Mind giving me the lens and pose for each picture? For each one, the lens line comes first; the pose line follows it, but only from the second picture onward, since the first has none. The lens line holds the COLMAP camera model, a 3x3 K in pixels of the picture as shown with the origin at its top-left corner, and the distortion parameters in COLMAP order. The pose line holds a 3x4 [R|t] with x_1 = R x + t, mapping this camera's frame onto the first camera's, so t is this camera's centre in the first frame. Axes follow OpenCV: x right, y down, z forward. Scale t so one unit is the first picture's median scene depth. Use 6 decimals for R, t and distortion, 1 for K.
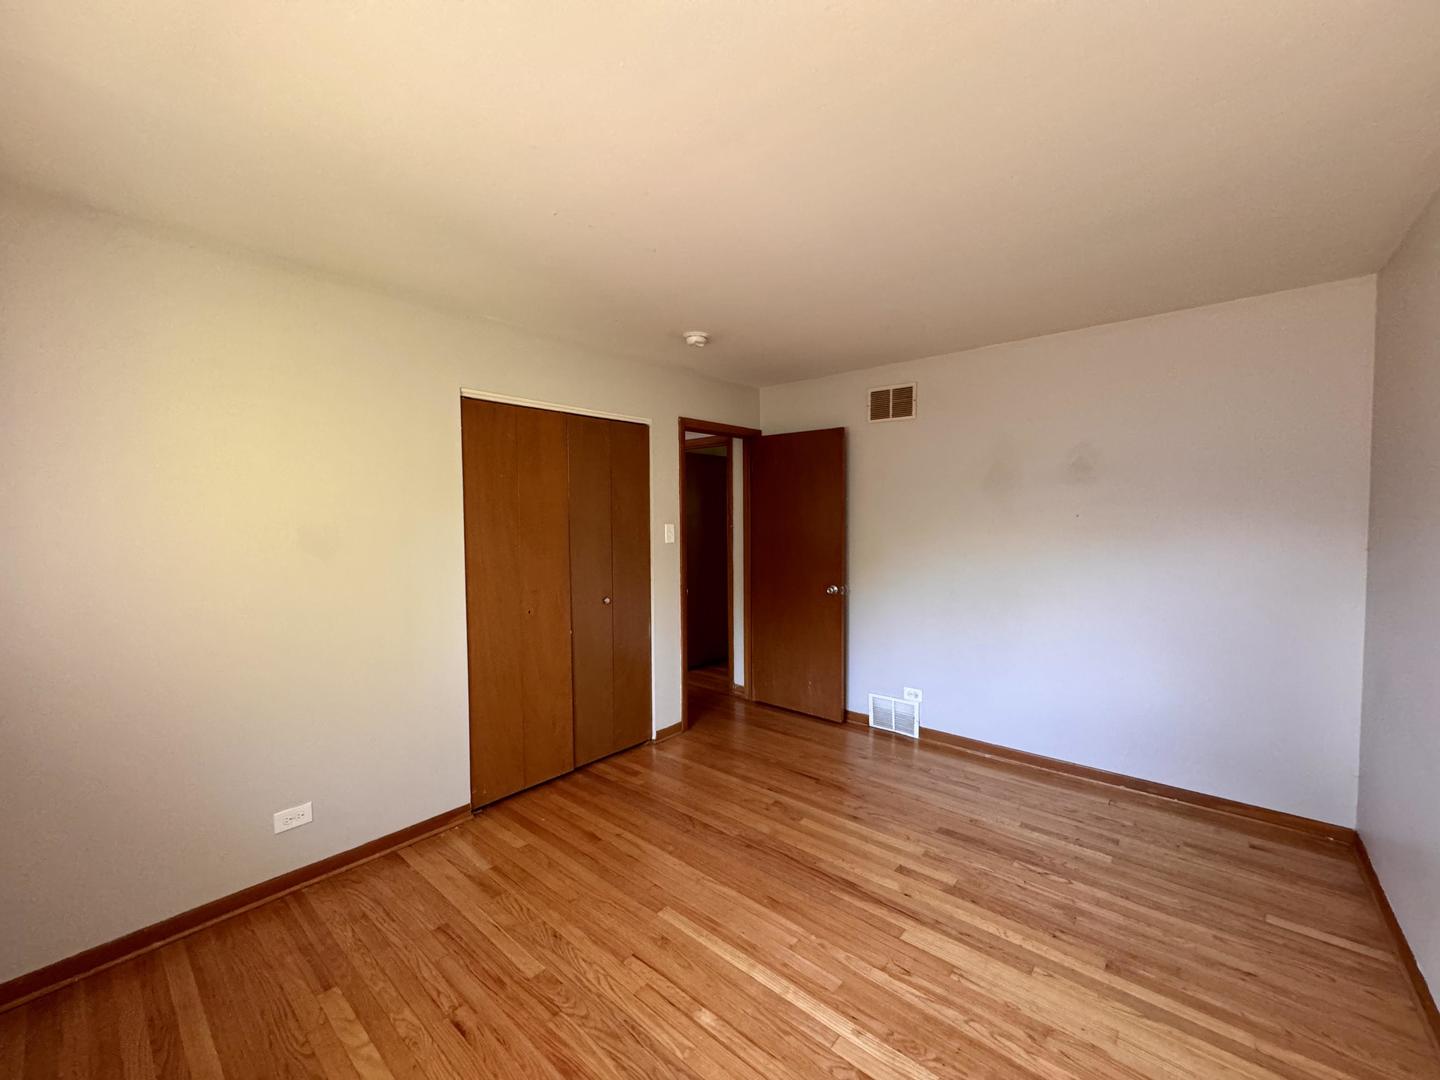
lens RADIAL K [[572.7, 0, 720.0], [0, 572.7, 540.0], [0, 0, 1]] dist [-0.000464, 0.000071]
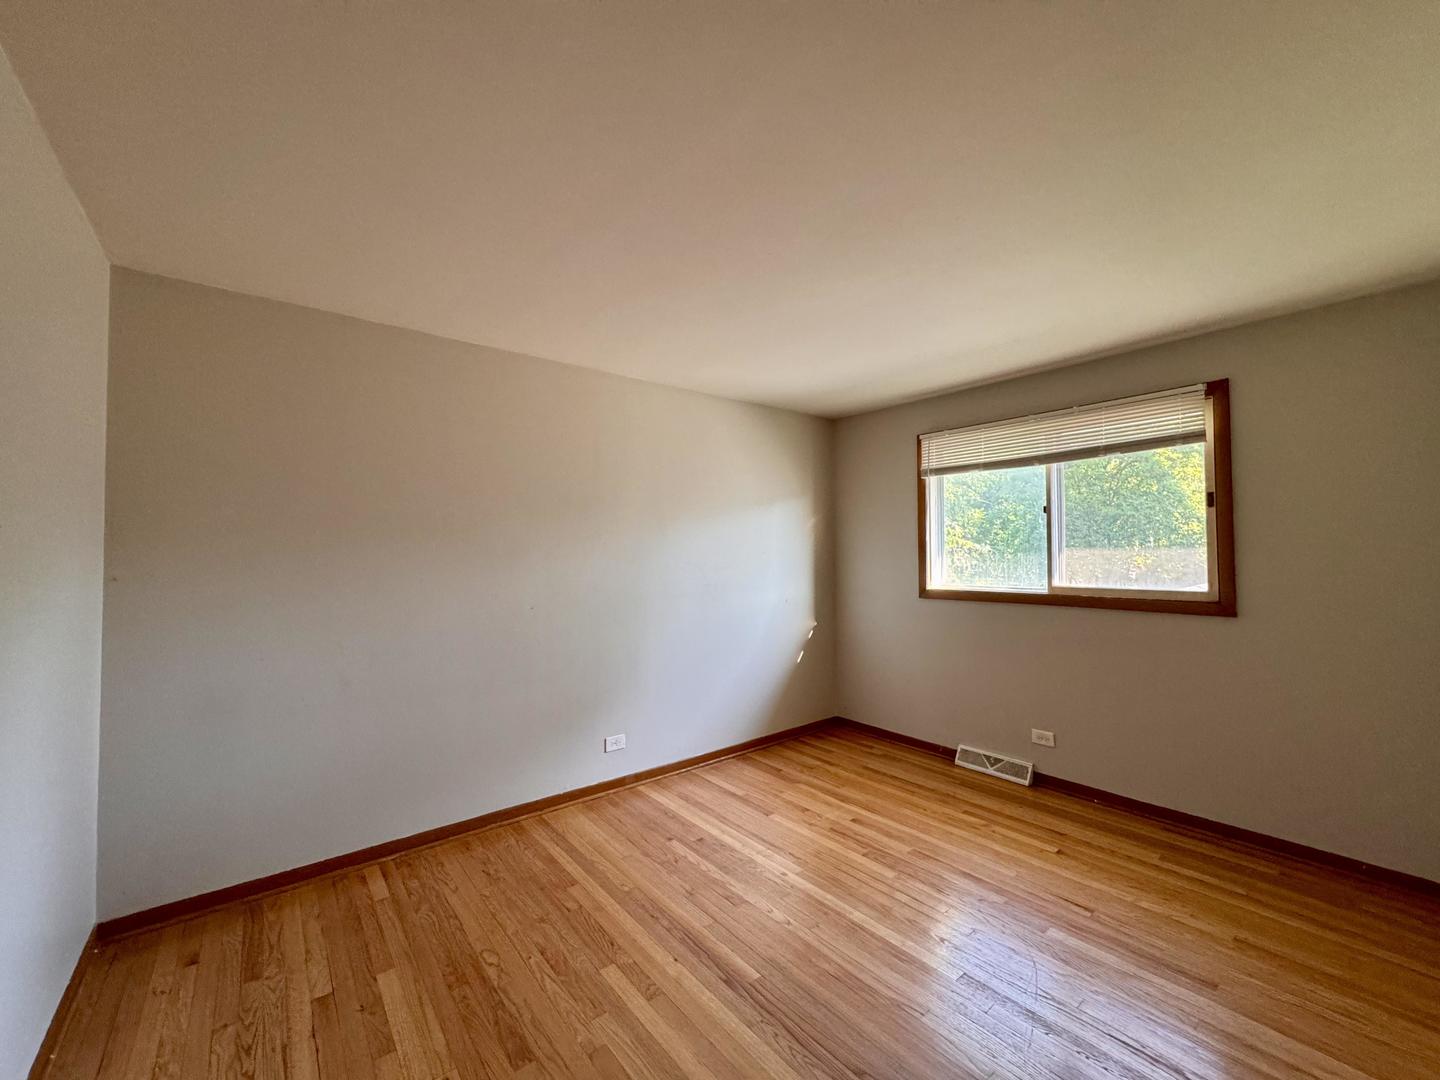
lens RADIAL K [[572.7, 0, 720.0], [0, 572.7, 540.0], [0, 0, 1]] dist [-0.000464, 0.000071]
pose [[-0.985113, 0.019472, 0.170800, 0.103193], [0.021772, 0.999696, 0.011601, -0.038713], [-0.170522, 0.015147, -0.985237, 2.024139]]
